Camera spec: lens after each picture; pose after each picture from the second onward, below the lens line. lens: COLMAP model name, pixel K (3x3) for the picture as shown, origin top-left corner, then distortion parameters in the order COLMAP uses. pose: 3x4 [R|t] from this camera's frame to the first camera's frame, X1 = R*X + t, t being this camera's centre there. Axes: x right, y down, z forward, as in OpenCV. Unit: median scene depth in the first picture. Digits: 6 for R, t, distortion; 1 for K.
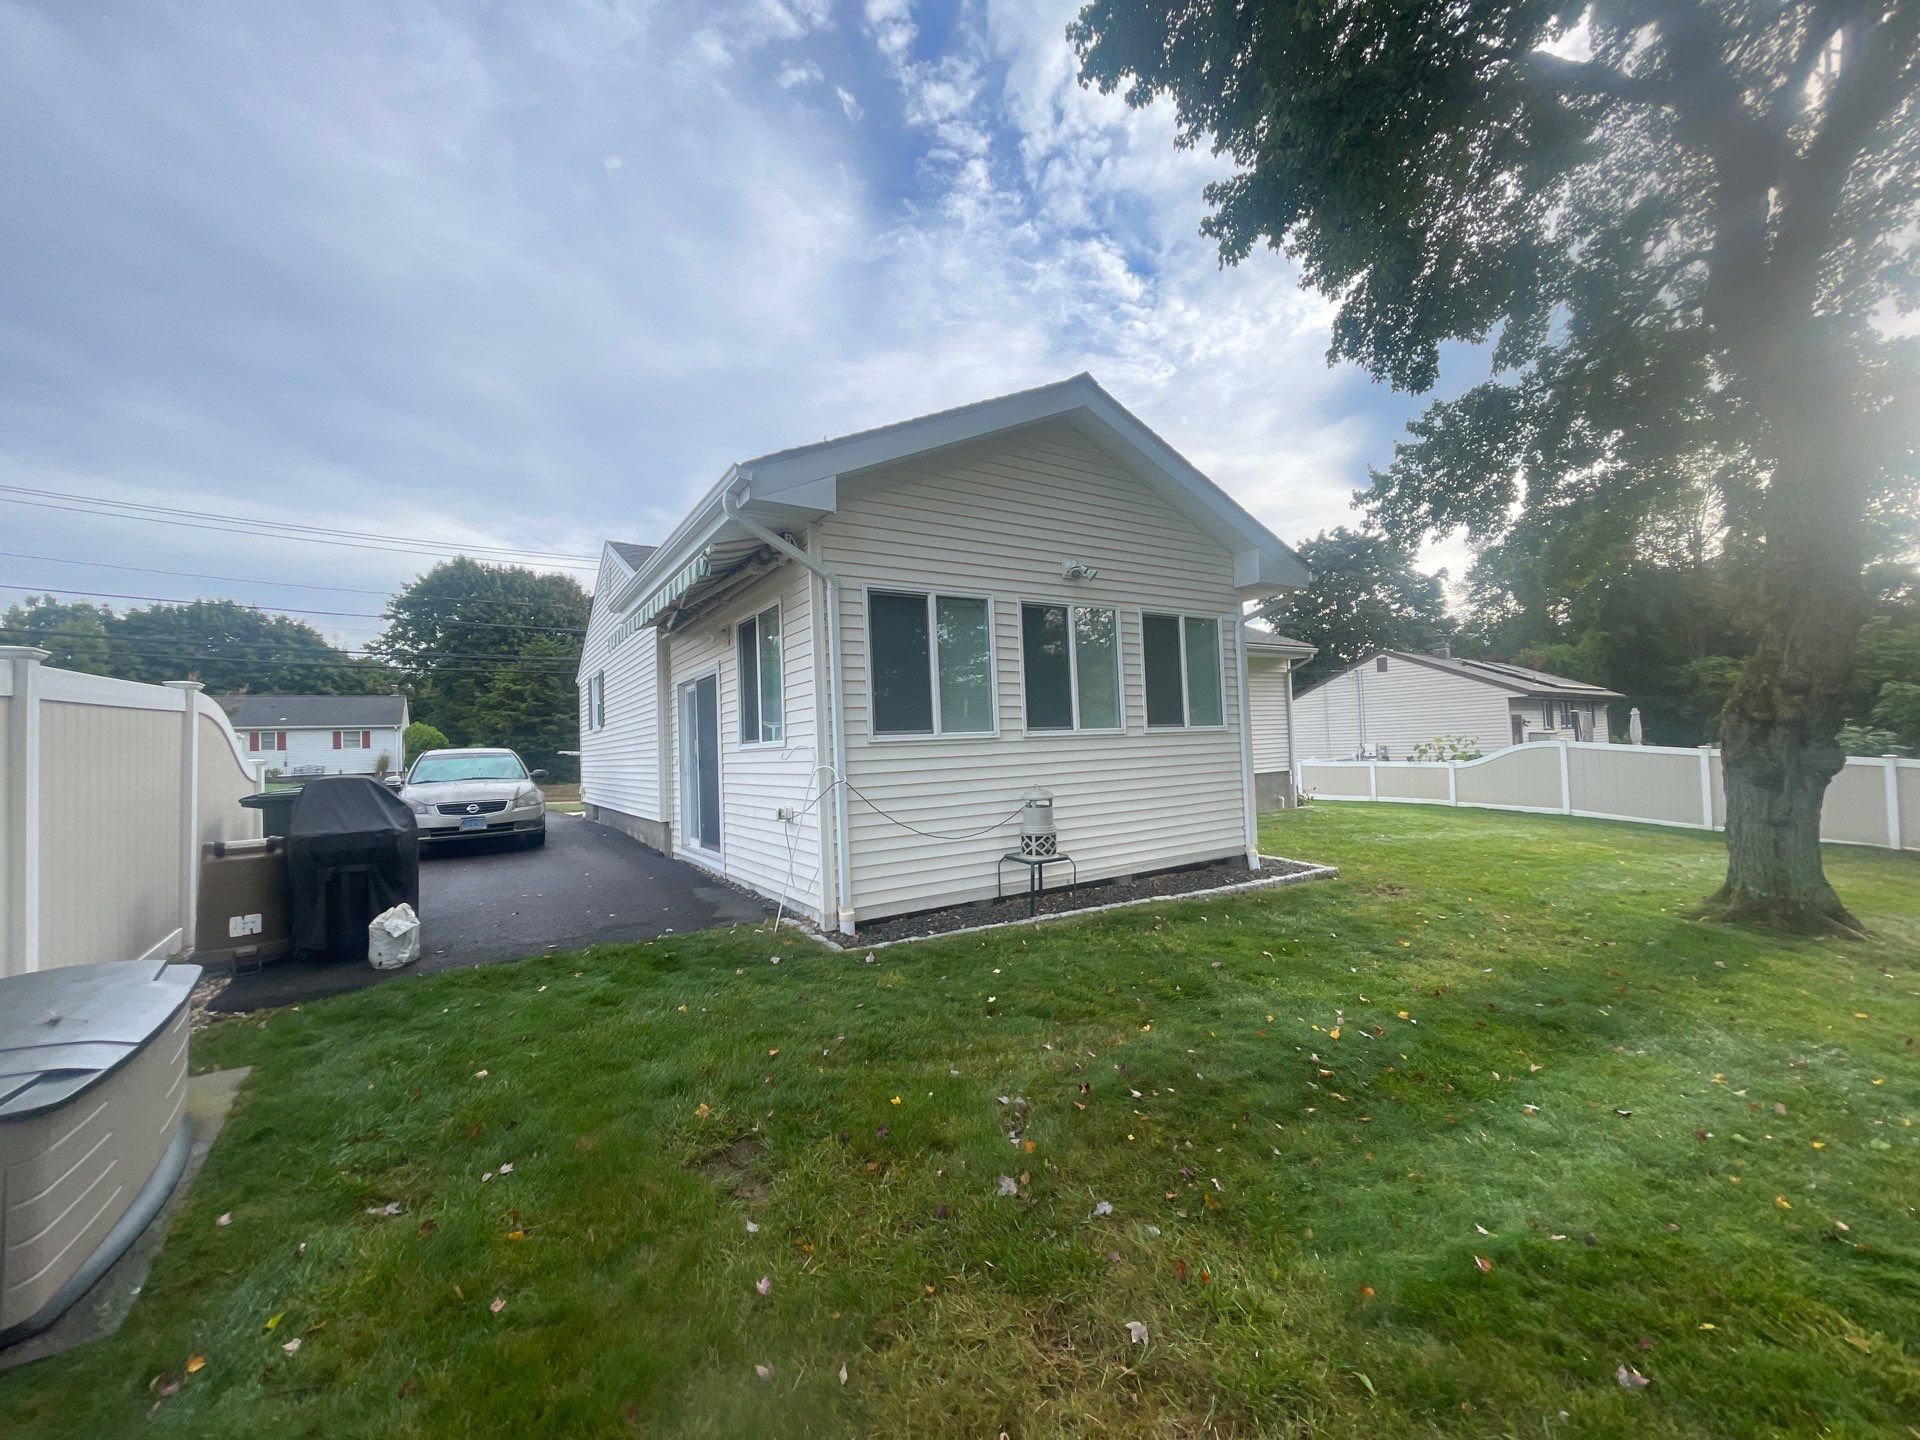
lens RADIAL K [[764.5, 0, 970.1], [0, 764.5, 721.2], [0, 0, 1]] dist [-0.000412, -0.000216]
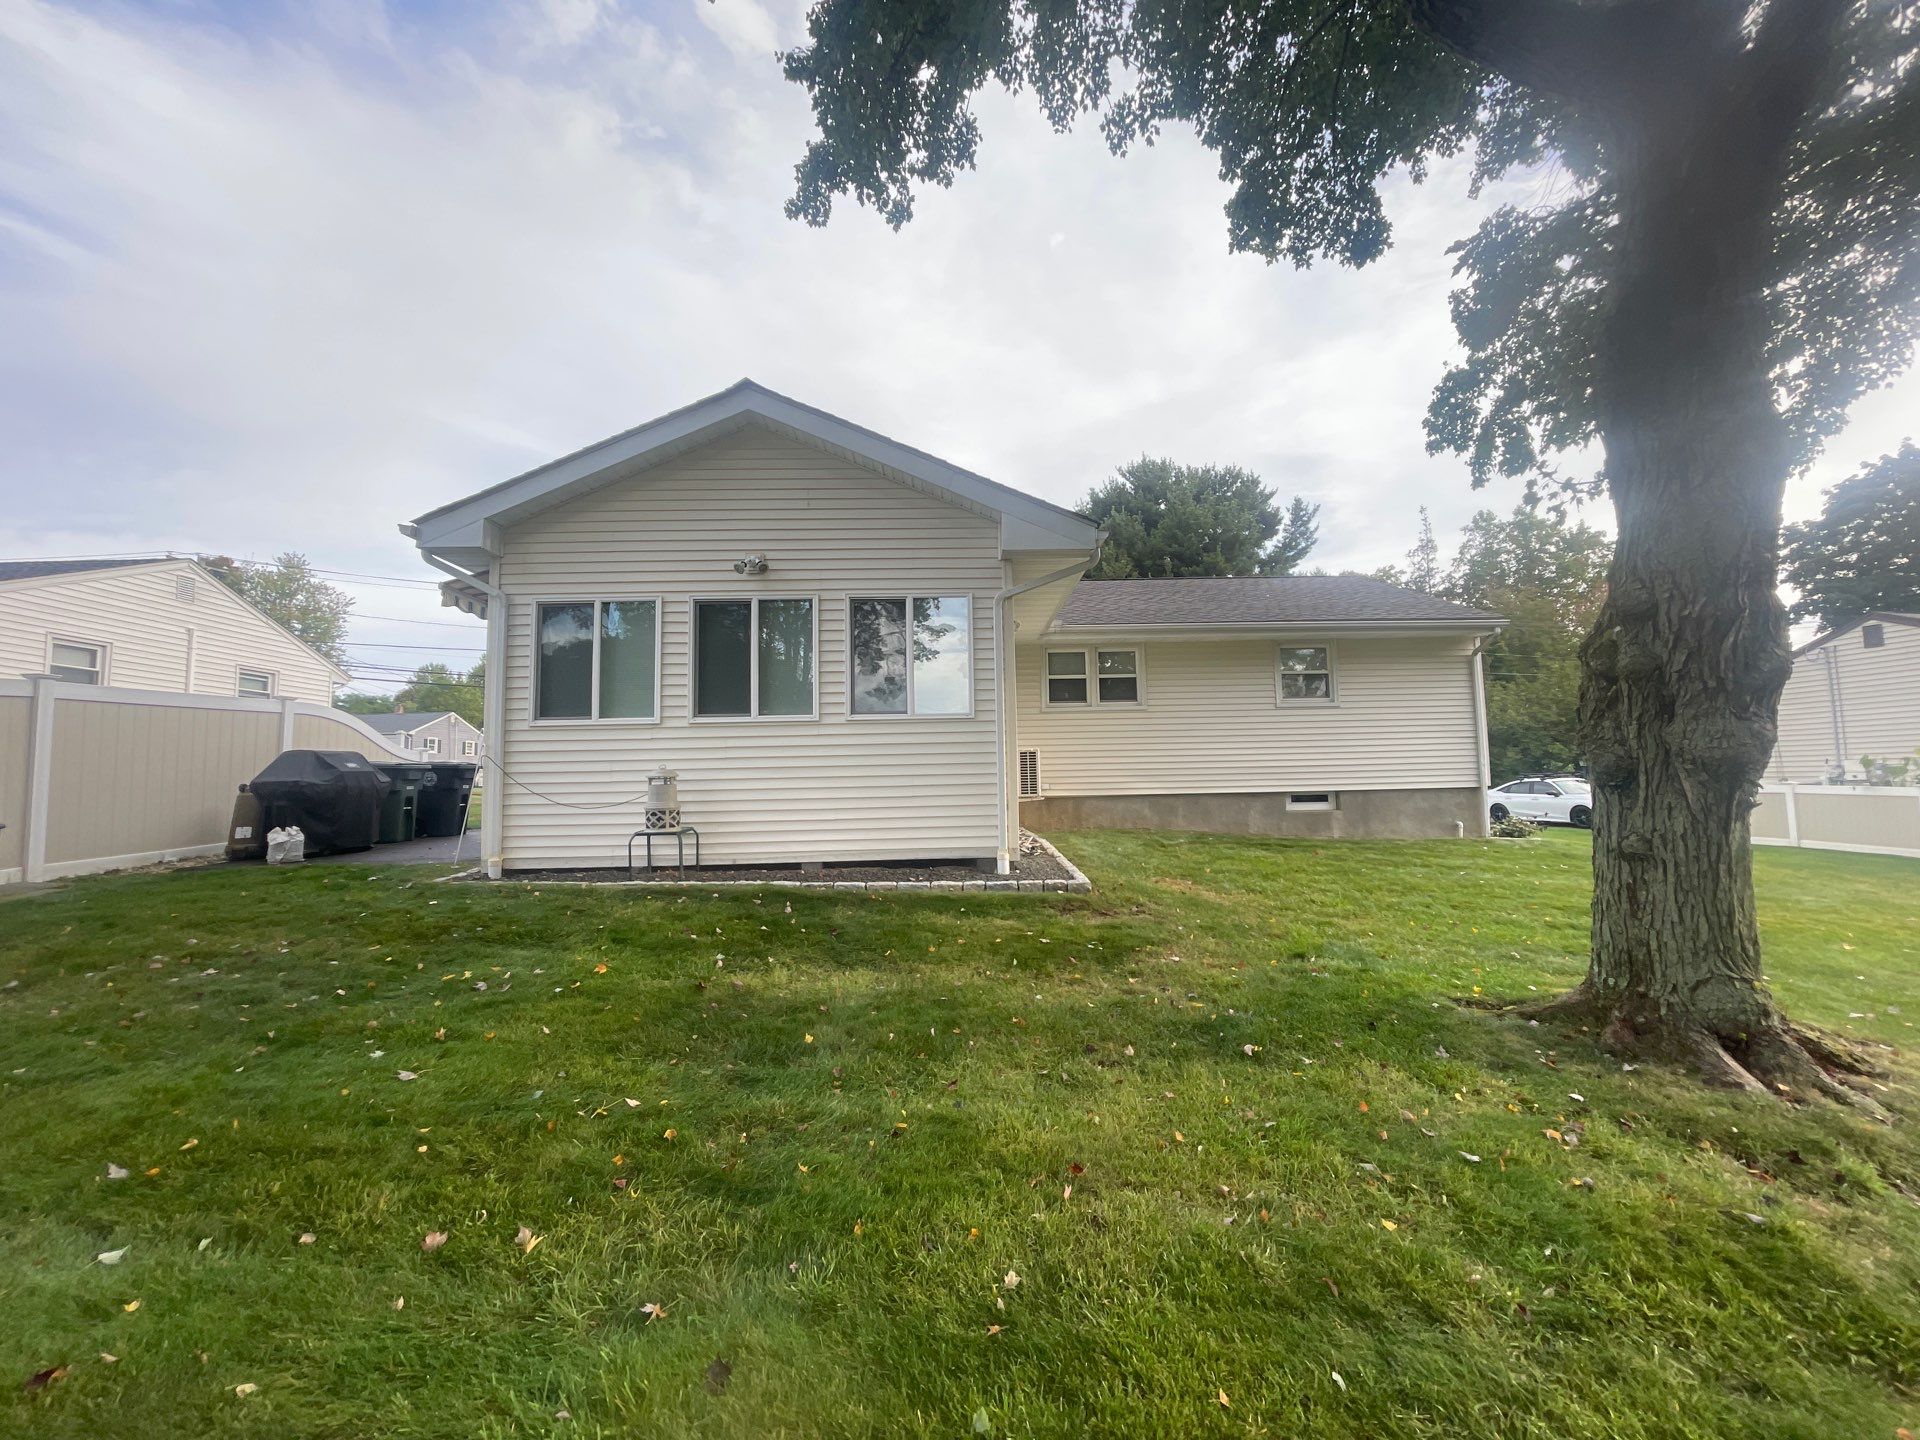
lens RADIAL K [[764.5, 0, 970.1], [0, 764.5, 721.2], [0, 0, 1]] dist [-0.000412, -0.000216]
pose [[0.850068, -0.019178, -0.526323, 0.940732], [0.004326, 0.999557, -0.029435, 0.049858], [0.526655, 0.022745, 0.849775, 0.270473]]
